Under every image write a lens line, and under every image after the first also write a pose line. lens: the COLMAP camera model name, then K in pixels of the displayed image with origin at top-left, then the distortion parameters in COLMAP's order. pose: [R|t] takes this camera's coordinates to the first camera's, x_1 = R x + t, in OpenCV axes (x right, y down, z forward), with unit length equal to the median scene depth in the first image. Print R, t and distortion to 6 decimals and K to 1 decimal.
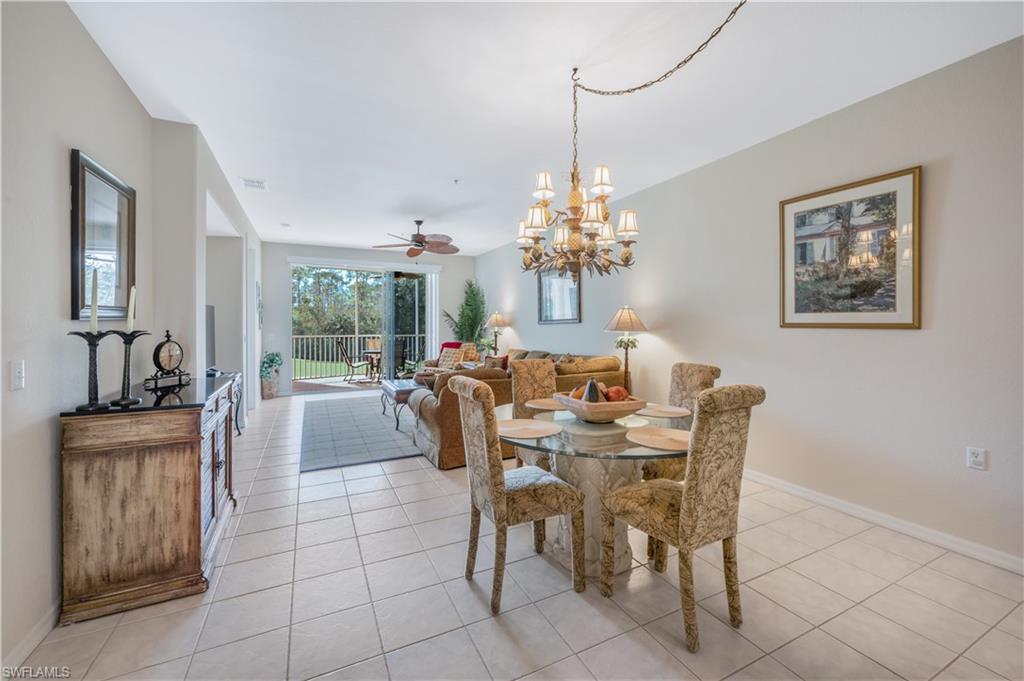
lens RADIAL K [[413.0, 0, 513.6], [0, 413.0, 329.1], [0, 0, 1]] dist [-0.001371, 0.000144]
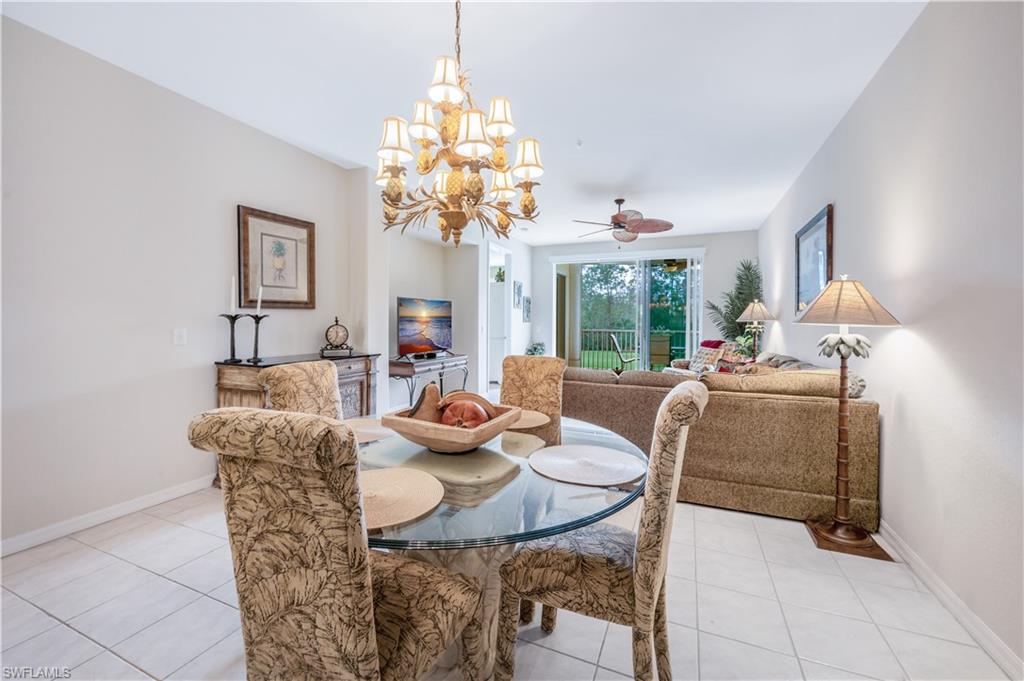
lens RADIAL K [[413.0, 0, 513.6], [0, 413.0, 329.1], [0, 0, 1]] dist [-0.001371, 0.000144]
pose [[0.650110, 0.018787, -0.759608, 0.340013], [-0.015196, 0.999816, 0.011723, 0.009952], [0.759688, 0.003922, 0.650276, 0.285080]]
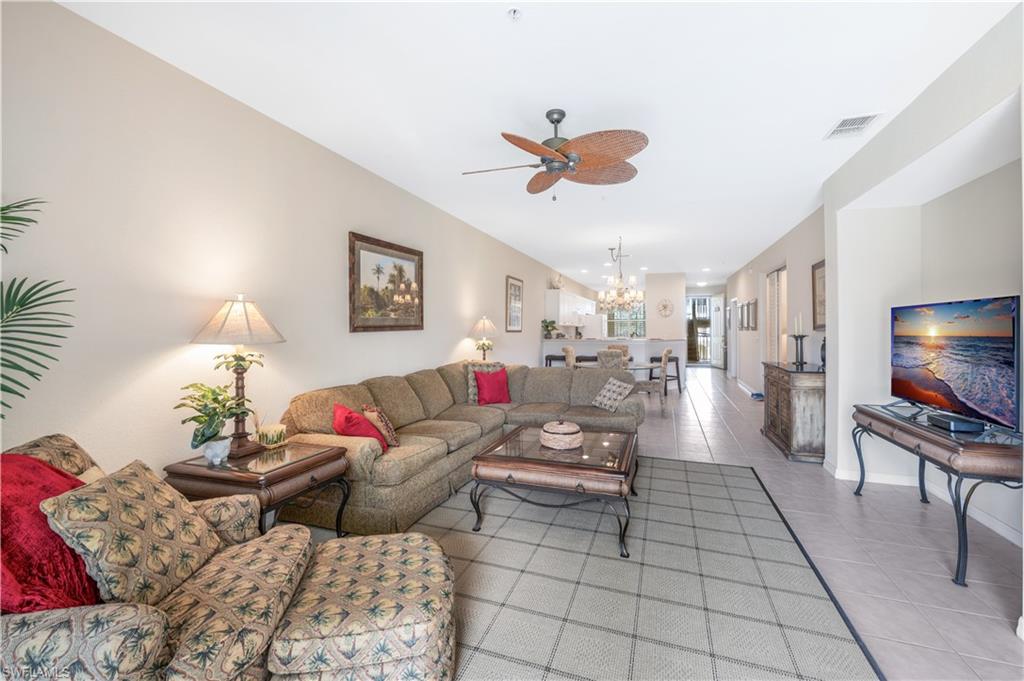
lens RADIAL K [[417.9, 0, 521.1], [0, 417.9, 324.2], [0, 0, 1]] dist [-0.001456, -0.000056]
pose [[-0.703504, 0.006897, 0.710658, -0.611735], [0.006574, 0.999973, -0.003198, -0.024087], [-0.710661, 0.002422, -0.703531, 1.551532]]
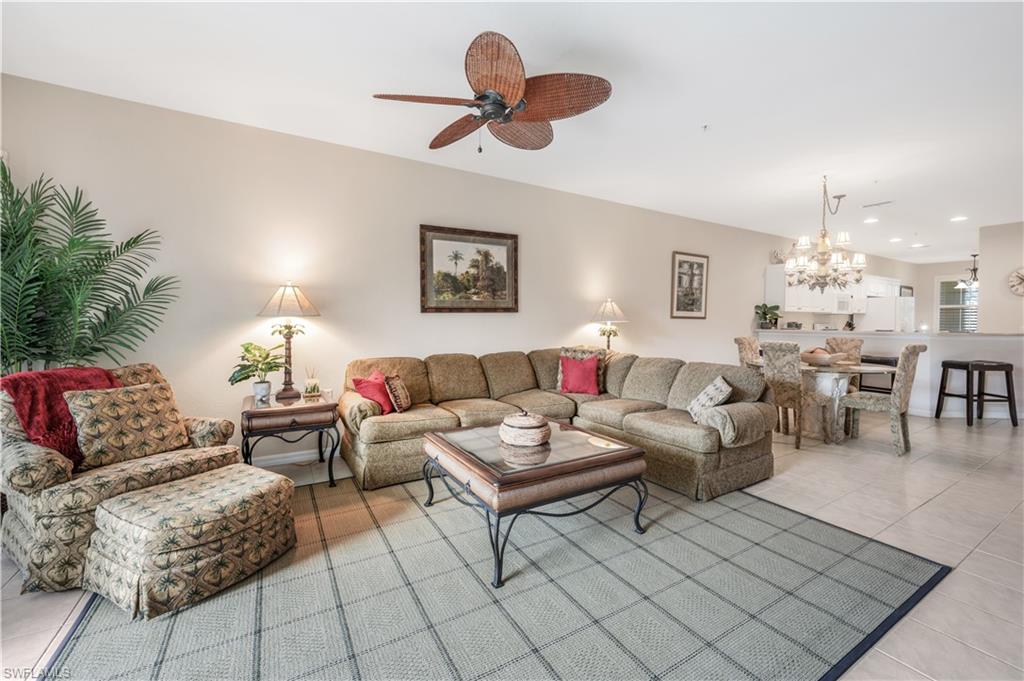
lens RADIAL K [[413.0, 0, 513.6], [0, 413.0, 329.1], [0, 0, 1]] dist [-0.001371, 0.000144]
pose [[-0.080195, -0.021613, 0.996545, -0.719901], [0.004841, 0.999745, 0.022072, 0.000081], [-0.996767, 0.006595, -0.080070, 1.153117]]
